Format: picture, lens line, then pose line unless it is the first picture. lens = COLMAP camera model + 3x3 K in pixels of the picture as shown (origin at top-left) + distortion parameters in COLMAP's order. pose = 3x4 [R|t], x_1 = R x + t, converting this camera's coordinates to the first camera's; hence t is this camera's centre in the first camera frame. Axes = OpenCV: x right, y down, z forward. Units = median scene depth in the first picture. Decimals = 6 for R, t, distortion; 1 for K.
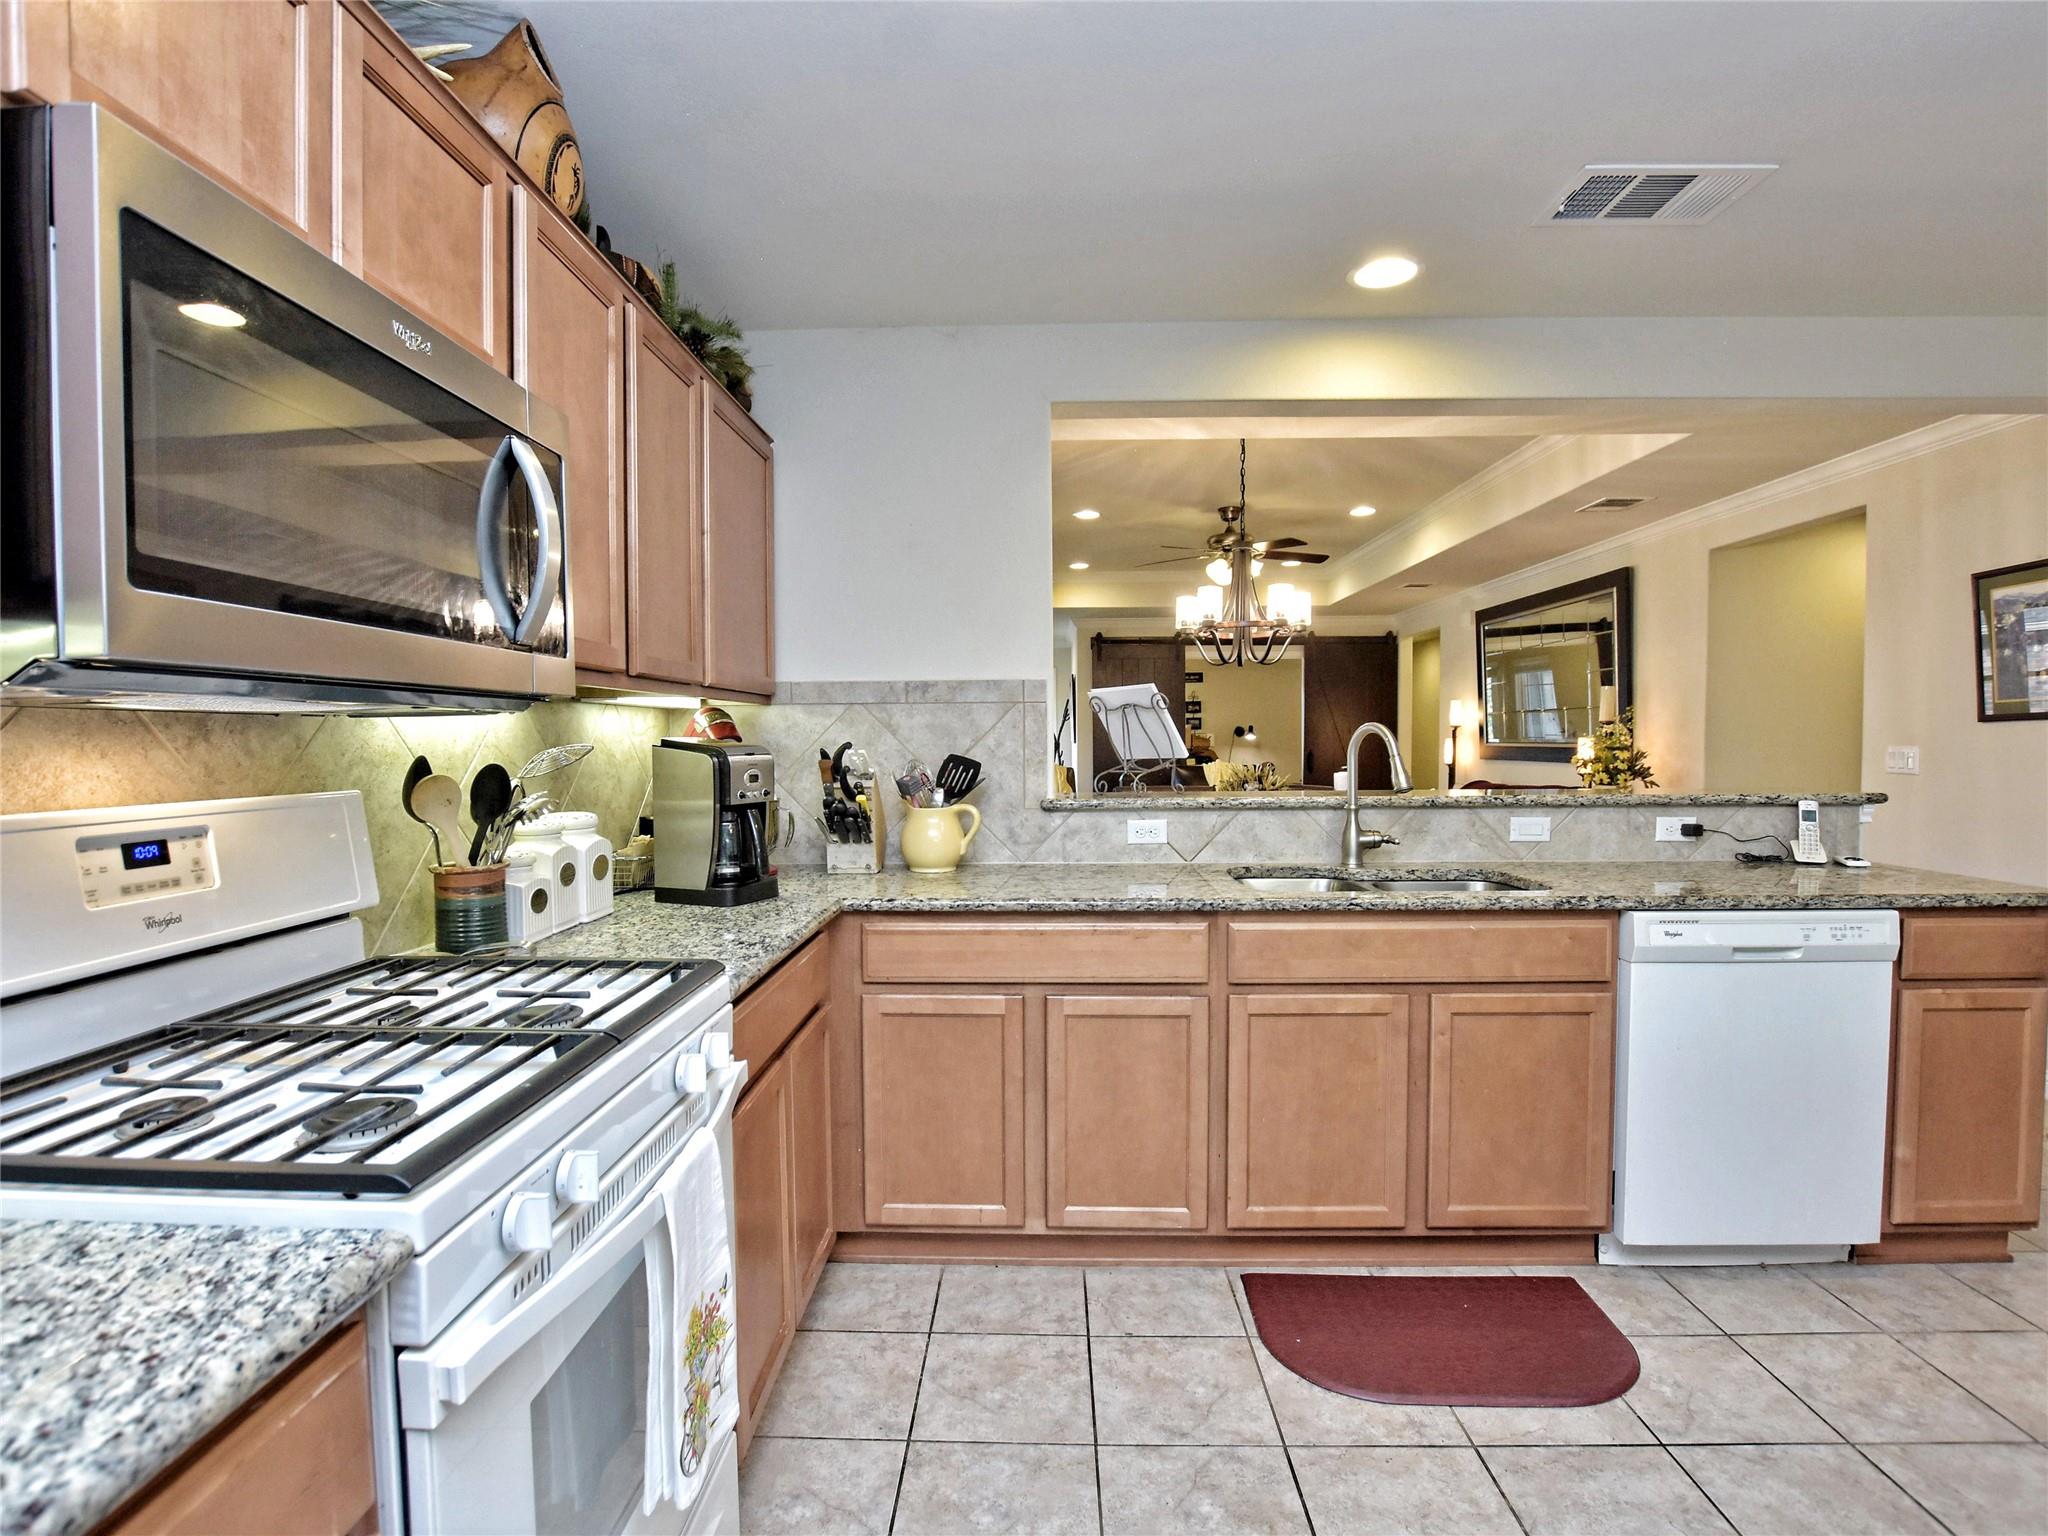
lens RADIAL K [[1018.2, 0, 1013.2], [0, 1018.2, 773.4], [0, 0, 1]] dist [-0.032011, 0.003070]
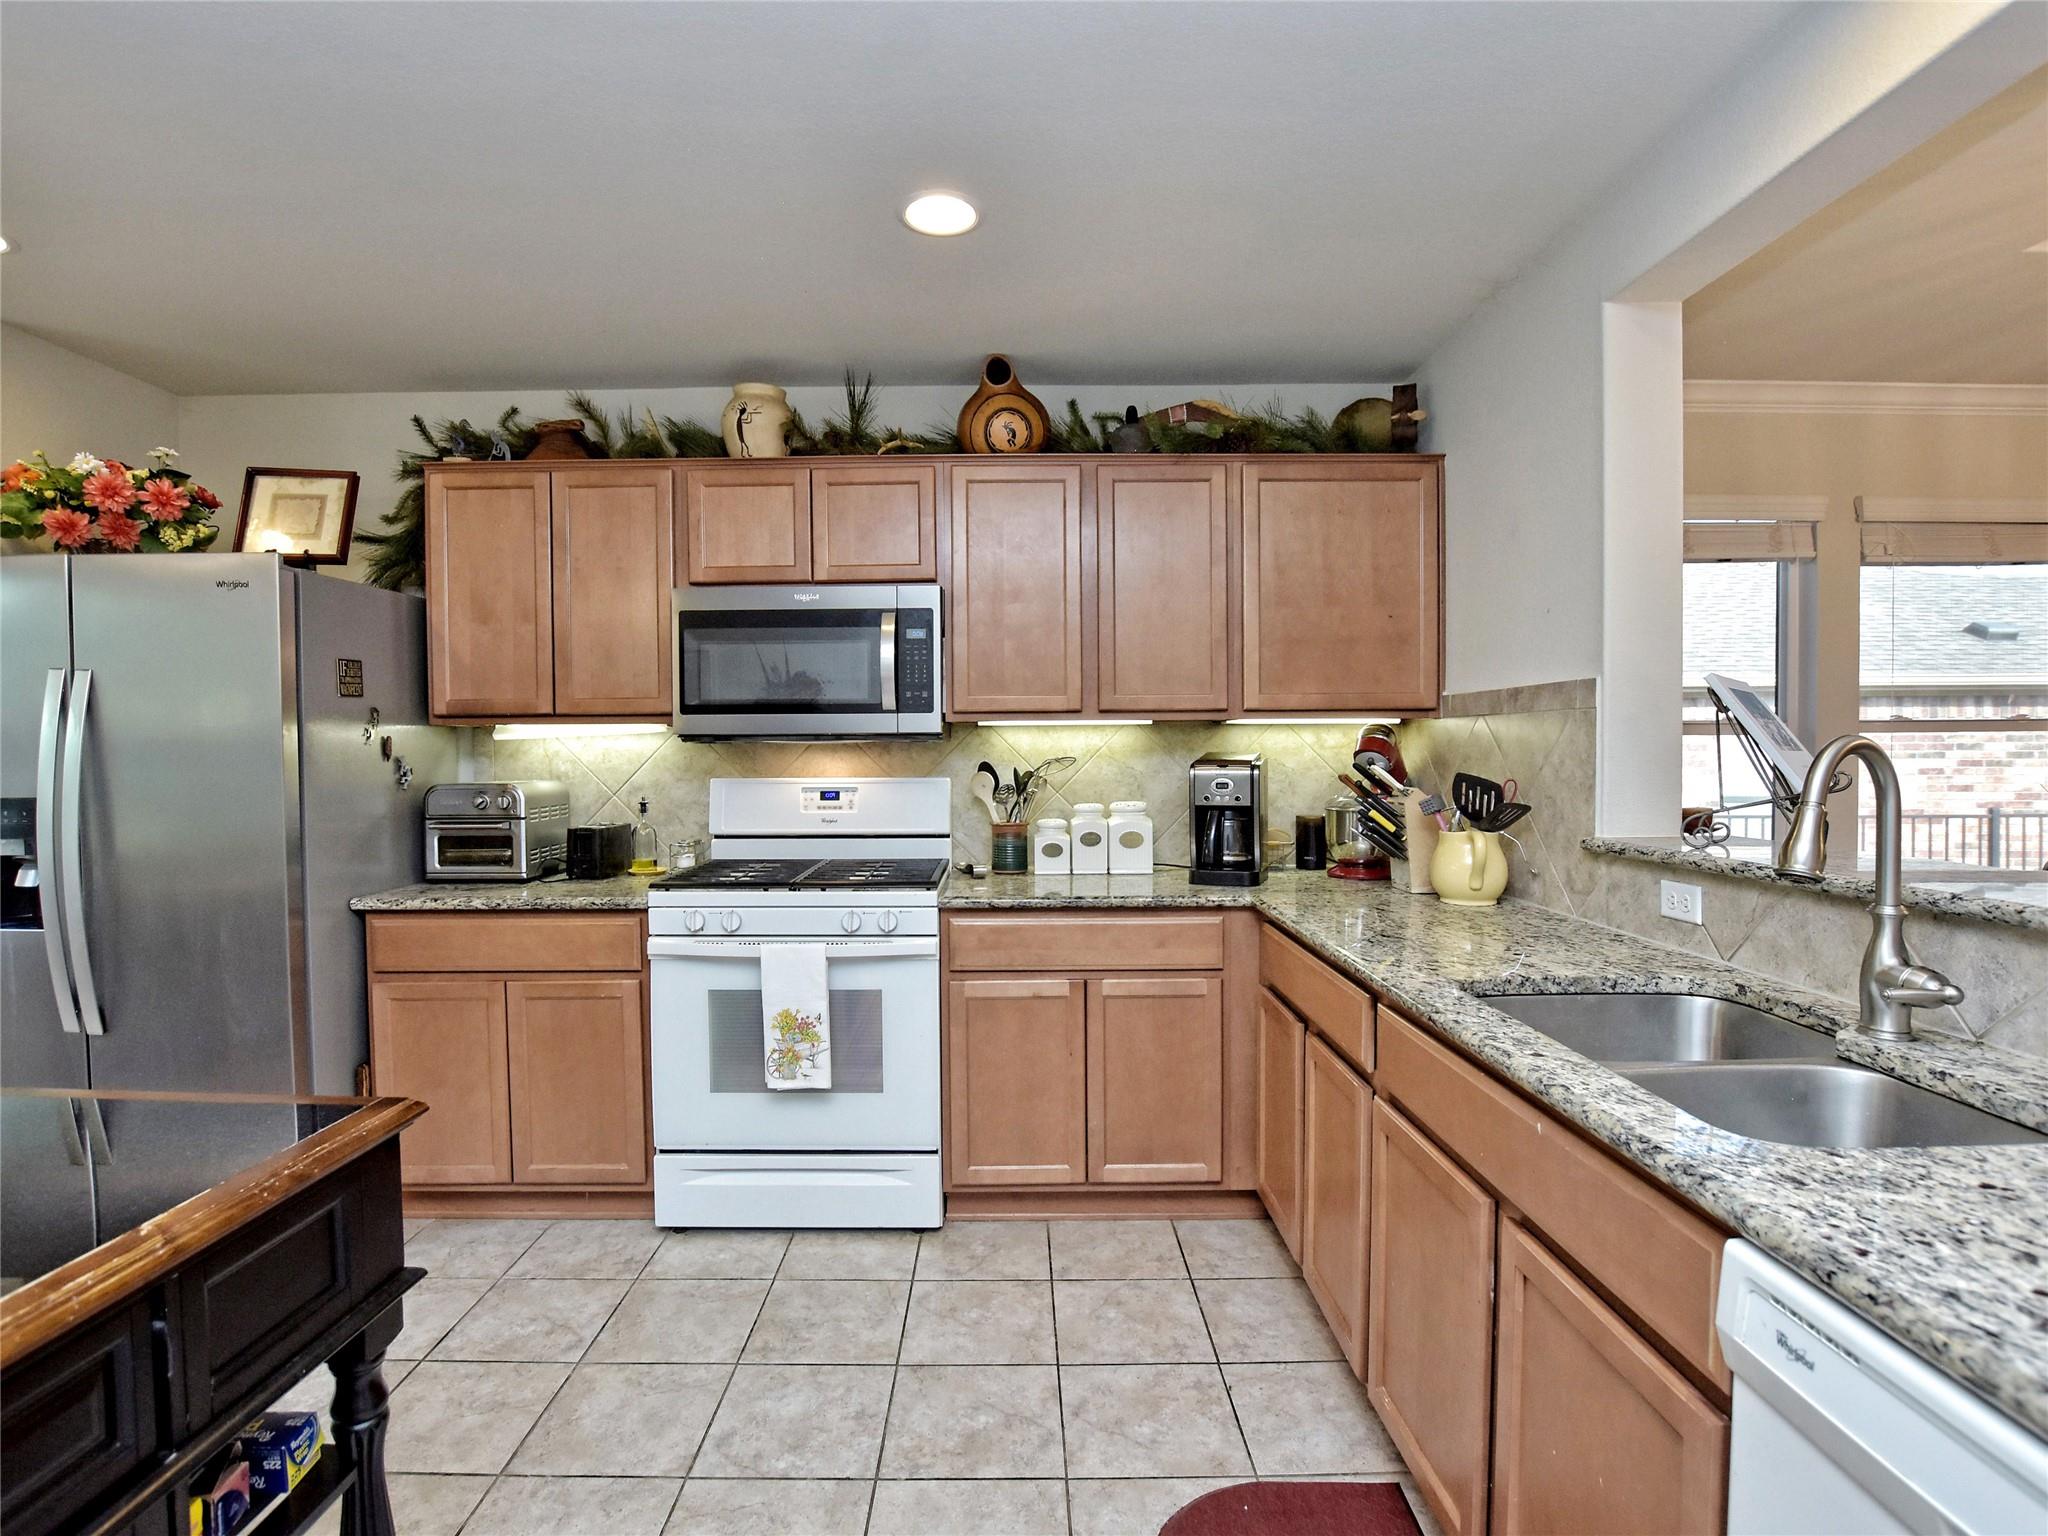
lens RADIAL K [[1018.2, 0, 1013.2], [0, 1018.2, 773.4], [0, 0, 1]] dist [-0.032011, 0.003070]
pose [[0.031236, 0.031872, -0.999004, 1.836126], [-0.029217, 0.999093, 0.030961, -0.077463], [0.999085, 0.028221, 0.032139, 1.335999]]
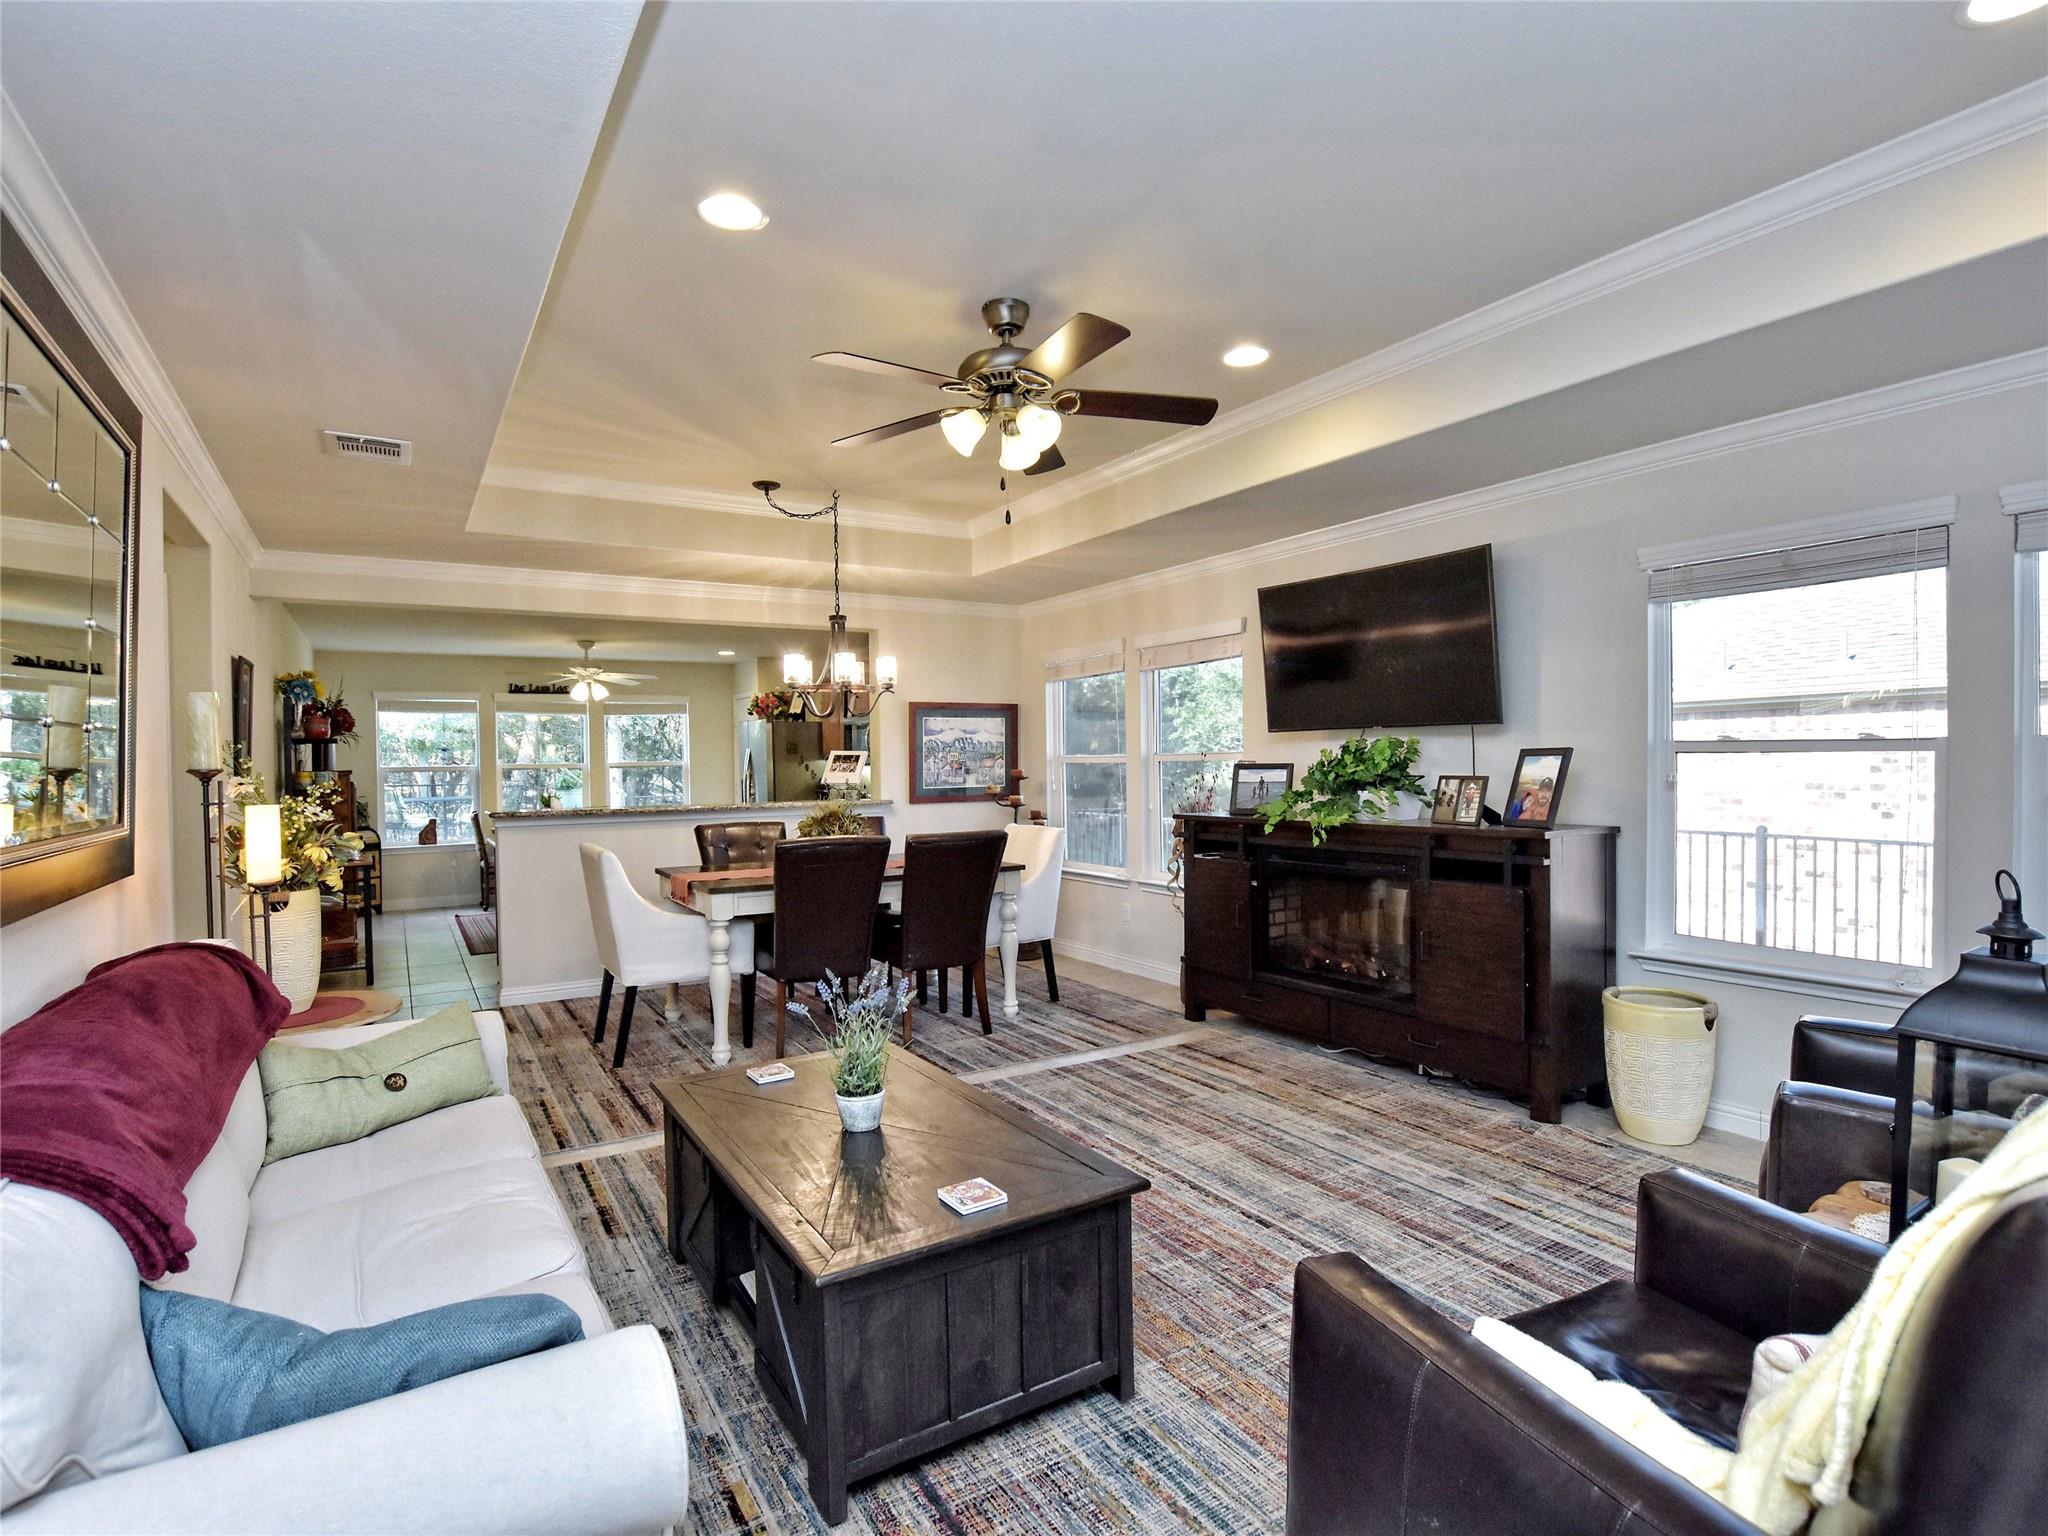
lens RADIAL K [[1018.2, 0, 1013.2], [0, 1018.2, 773.4], [0, 0, 1]] dist [-0.032011, 0.003070]
pose [[-0.832115, 0.023741, -0.554094, 2.621320], [-0.001293, 0.998998, 0.044744, -0.342973], [0.554601, 0.037949, -0.831251, 7.669385]]
